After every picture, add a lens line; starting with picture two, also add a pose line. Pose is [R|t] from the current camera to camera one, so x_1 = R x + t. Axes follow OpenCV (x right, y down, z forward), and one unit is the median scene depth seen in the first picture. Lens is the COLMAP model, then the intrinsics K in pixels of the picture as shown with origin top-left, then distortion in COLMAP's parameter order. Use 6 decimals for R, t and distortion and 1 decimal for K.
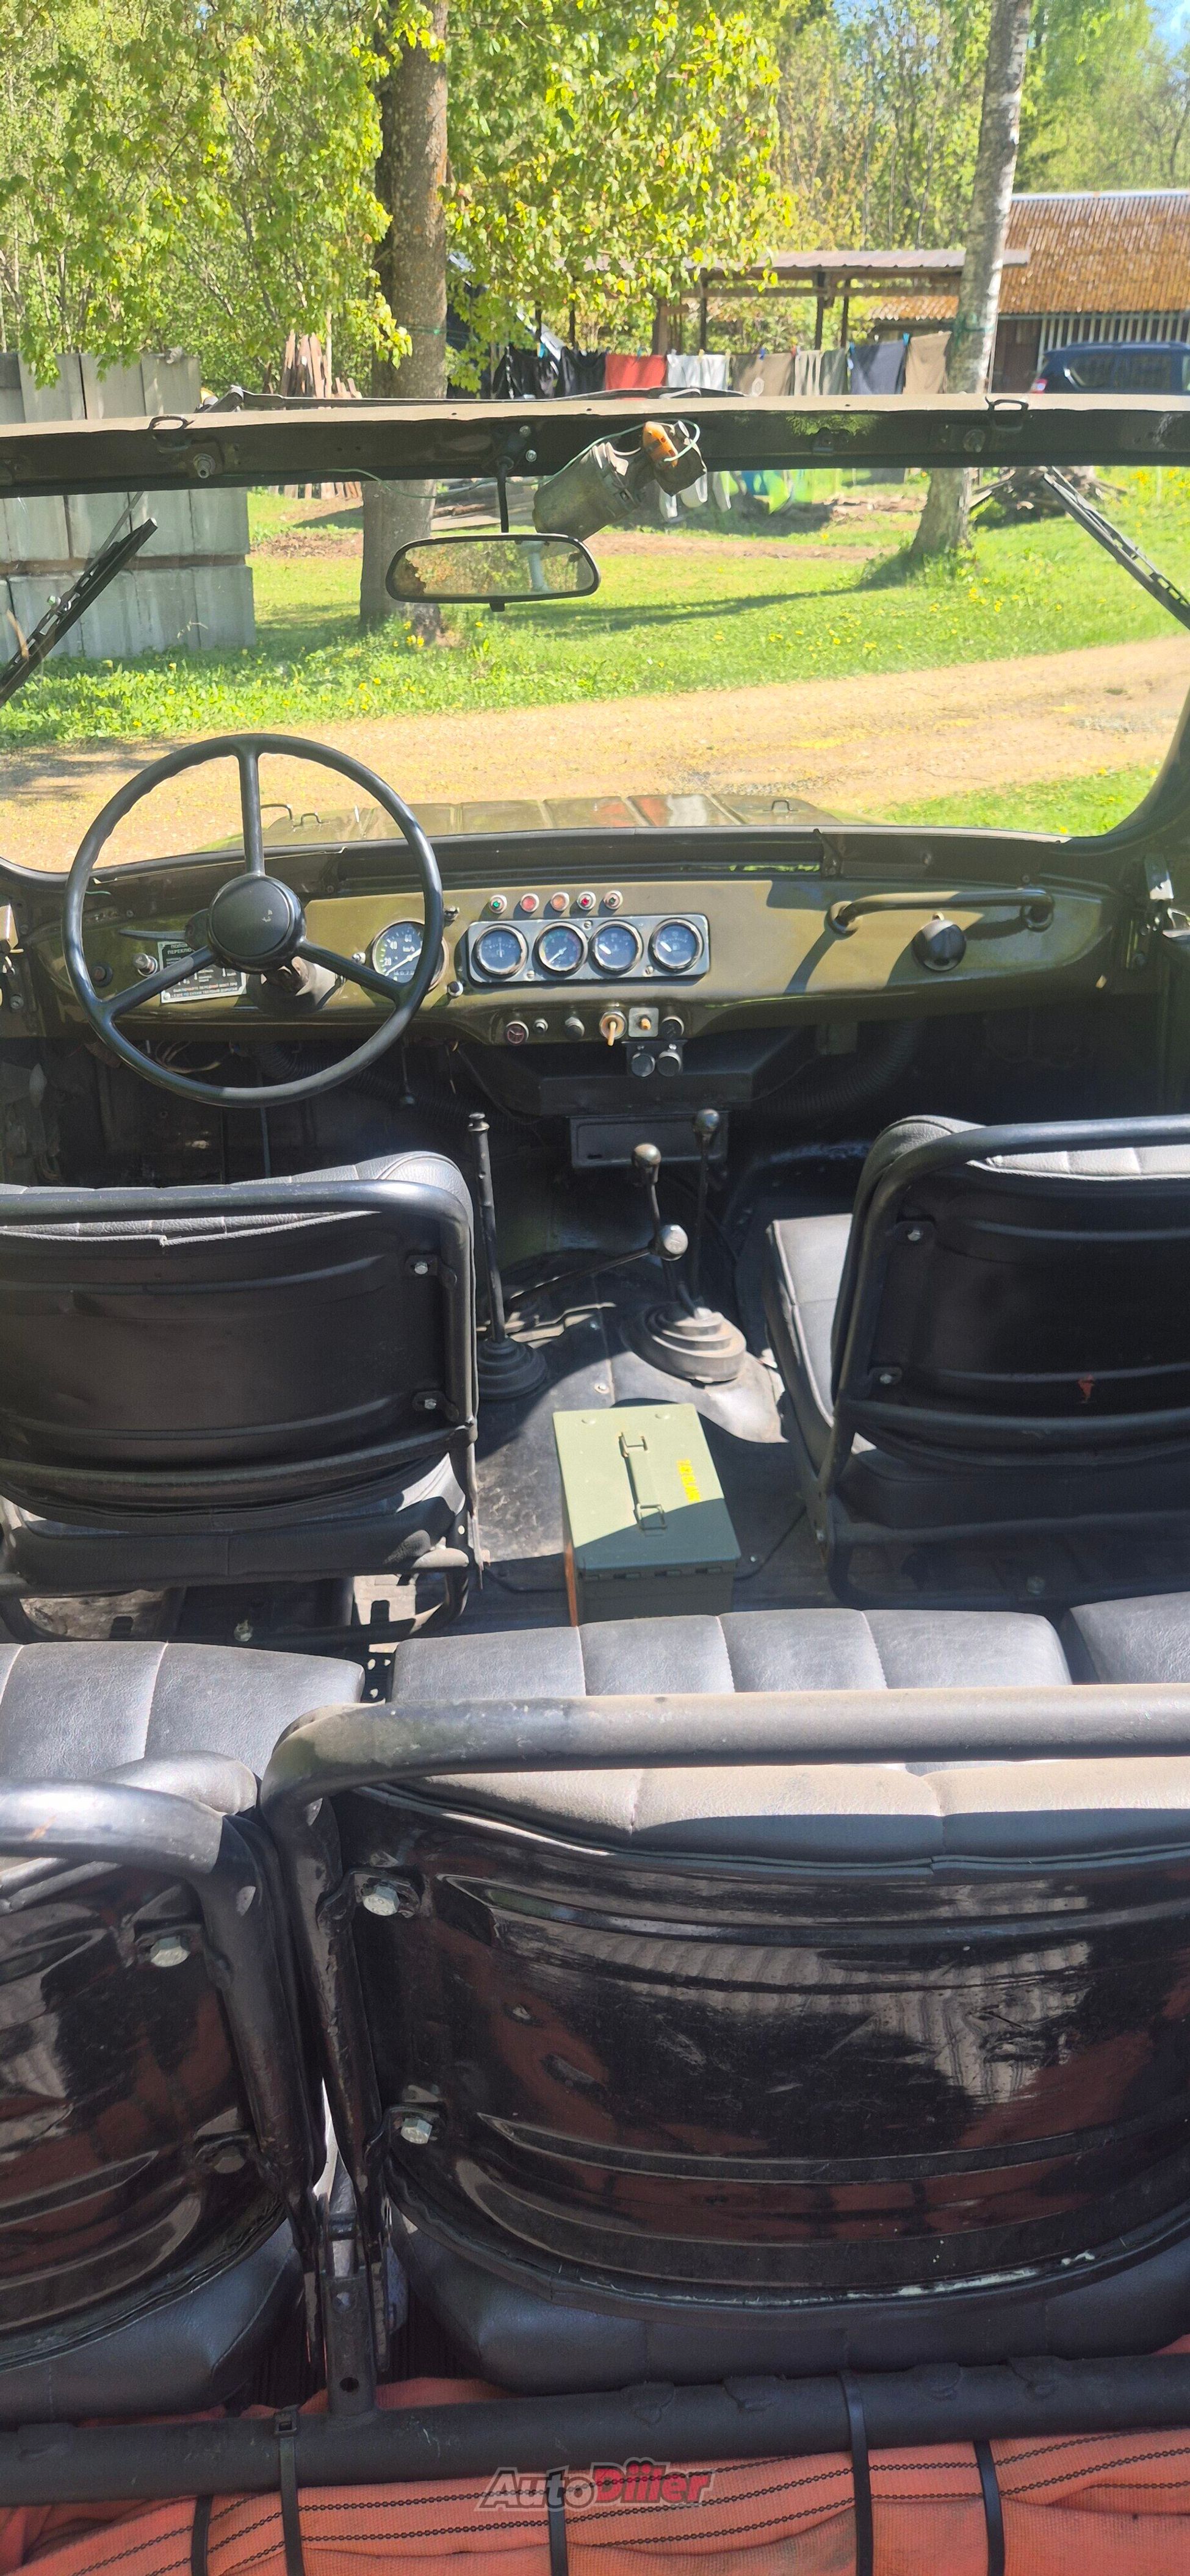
lens RADIAL K [[1674.3, 0, 575.8], [0, 1674.3, 1338.9], [0, 0, 1]] dist [0.077488, -0.065019]
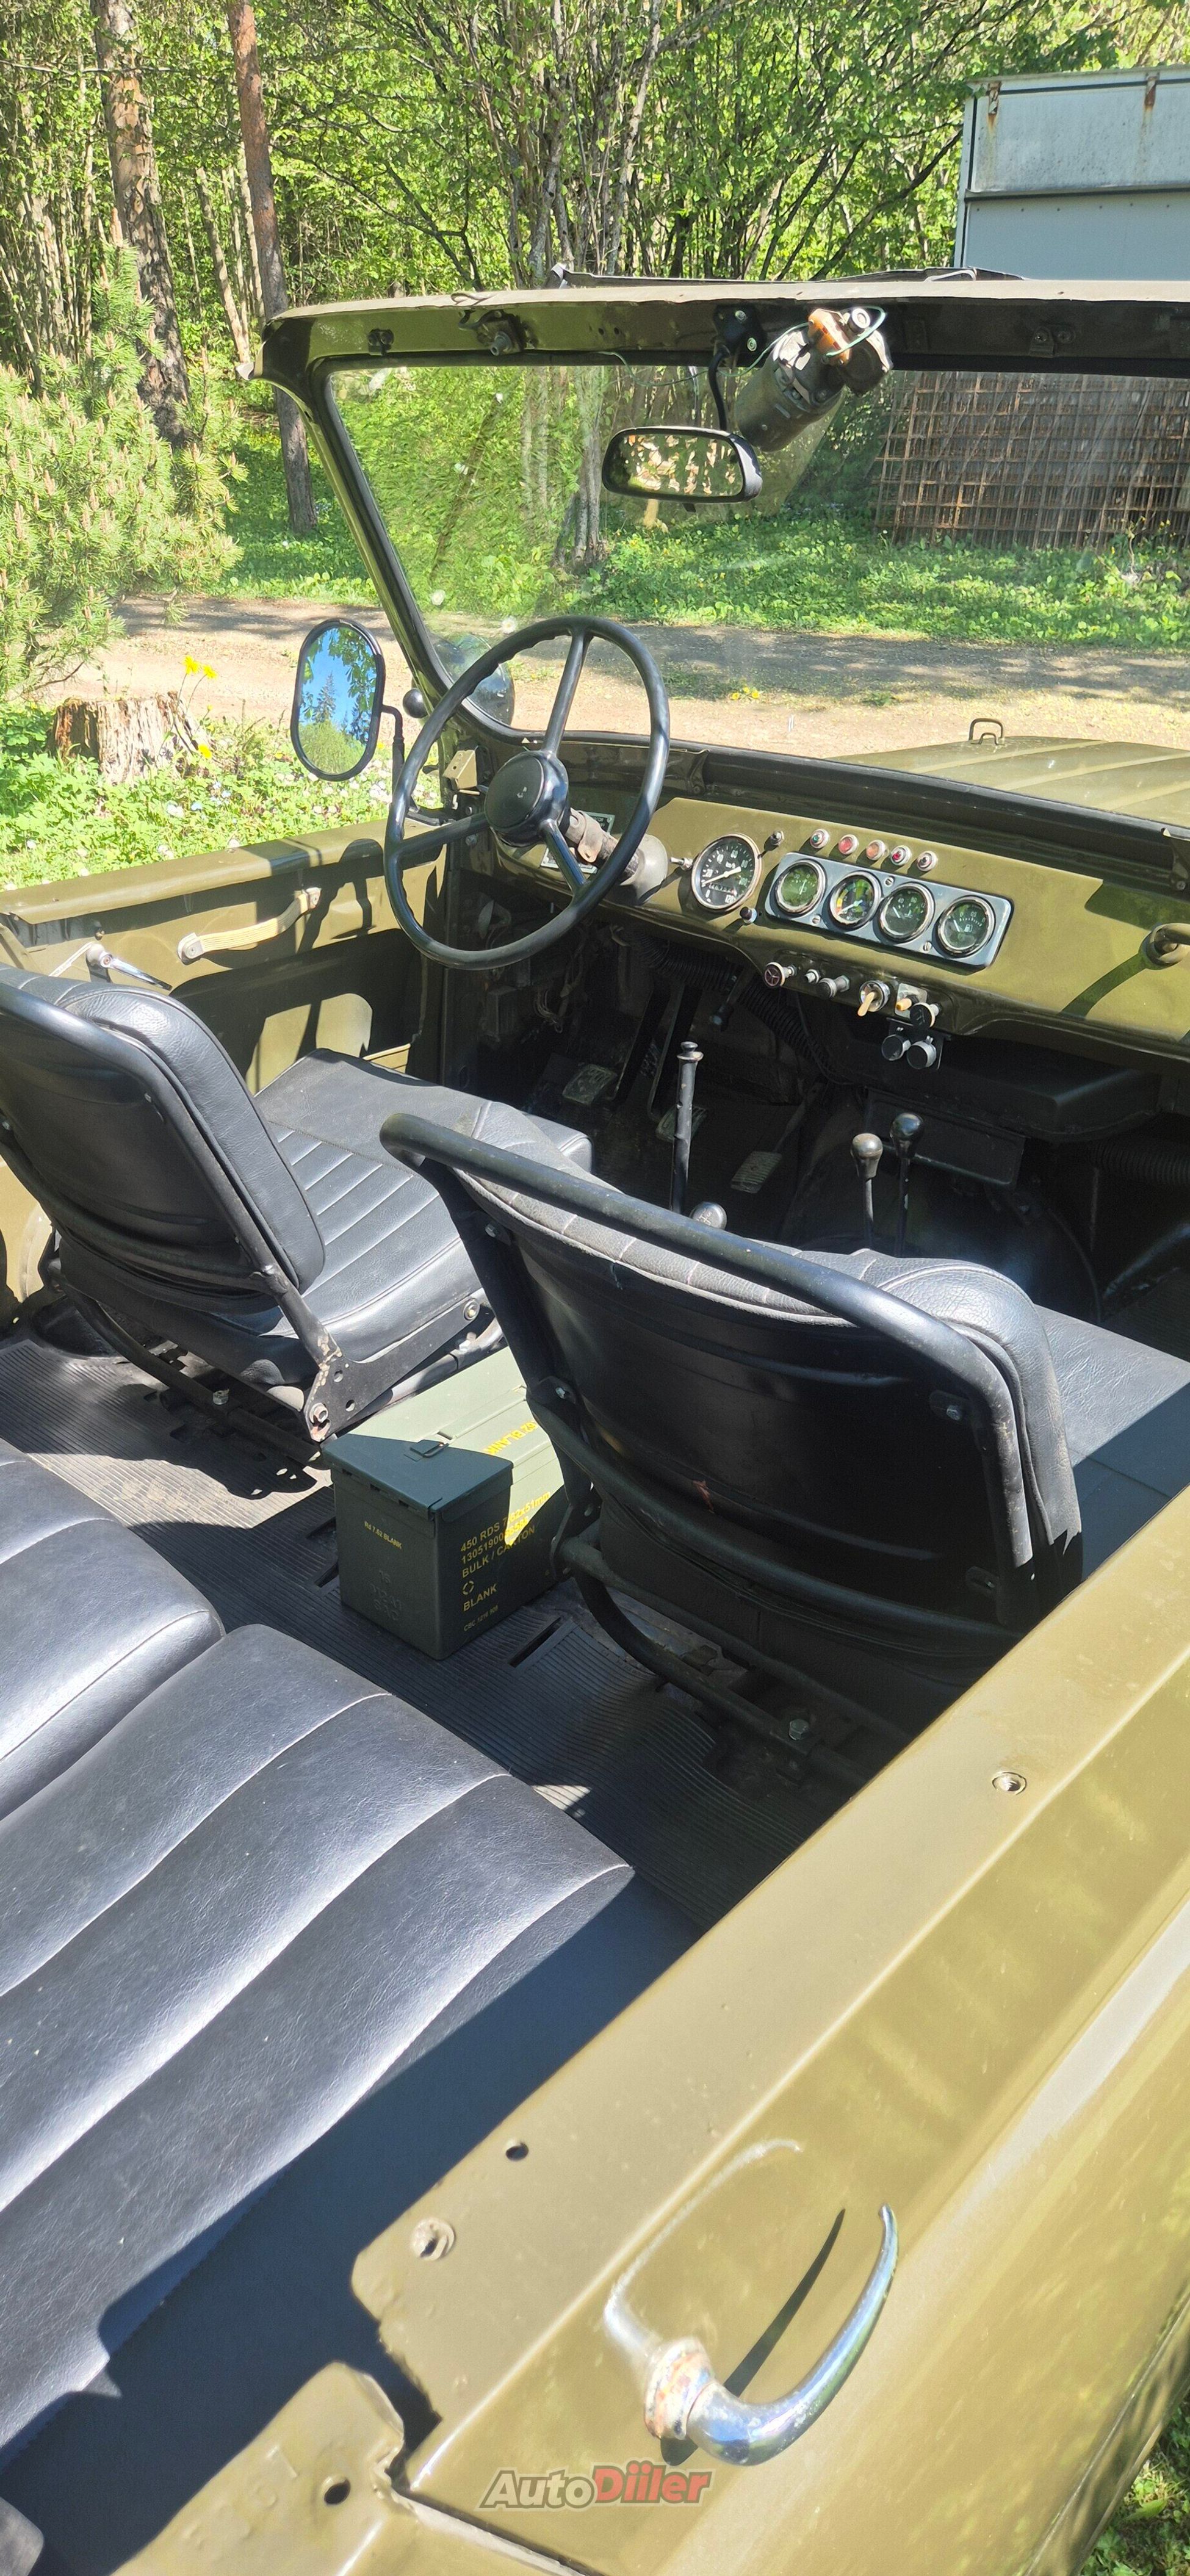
lens RADIAL K [[1674.3, 0, 575.8], [0, 1674.3, 1338.9], [0, 0, 1]] dist [0.077488, -0.065019]
pose [[0.707764, 0.382935, -0.593658, 0.513027], [-0.353363, 0.919562, 0.171875, -0.114743], [0.611723, 0.088129, 0.786148, 0.201913]]
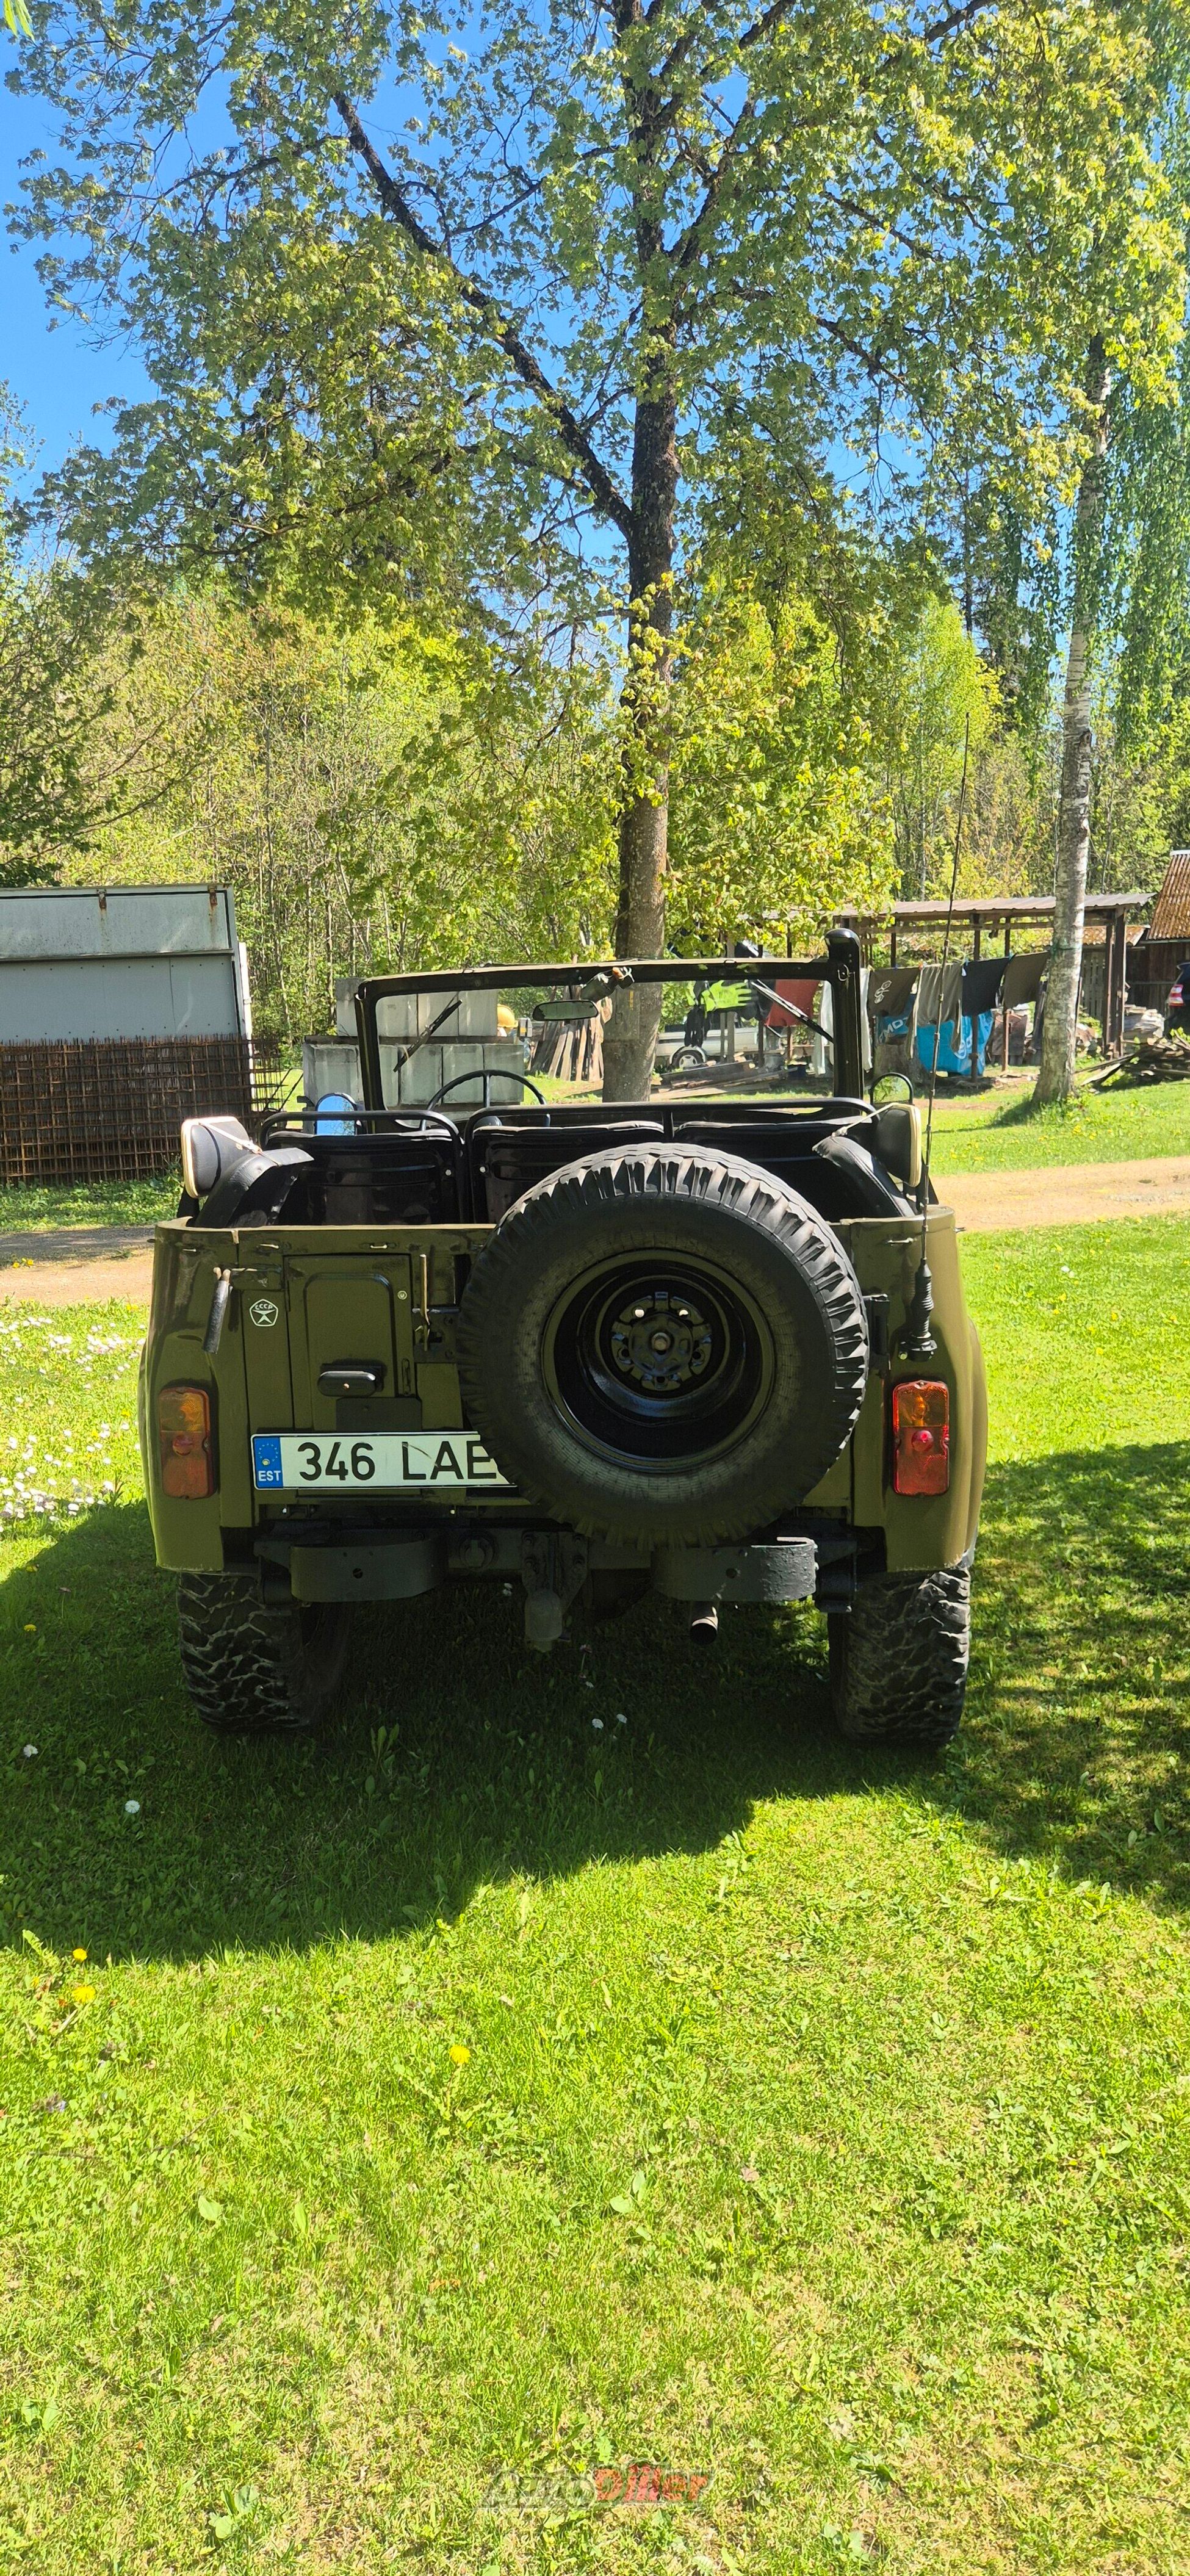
lens RADIAL K [[1679.8, 0, 578.4], [0, 1679.8, 1320.4], [0, 0, 1]] dist [0.078977, -0.065801]
pose [[0.989856, 0.007540, -0.141874, 0.331565], [-0.052546, 0.947212, -0.316271, 0.856432], [0.132000, 0.320518, 0.938000, -1.385706]]
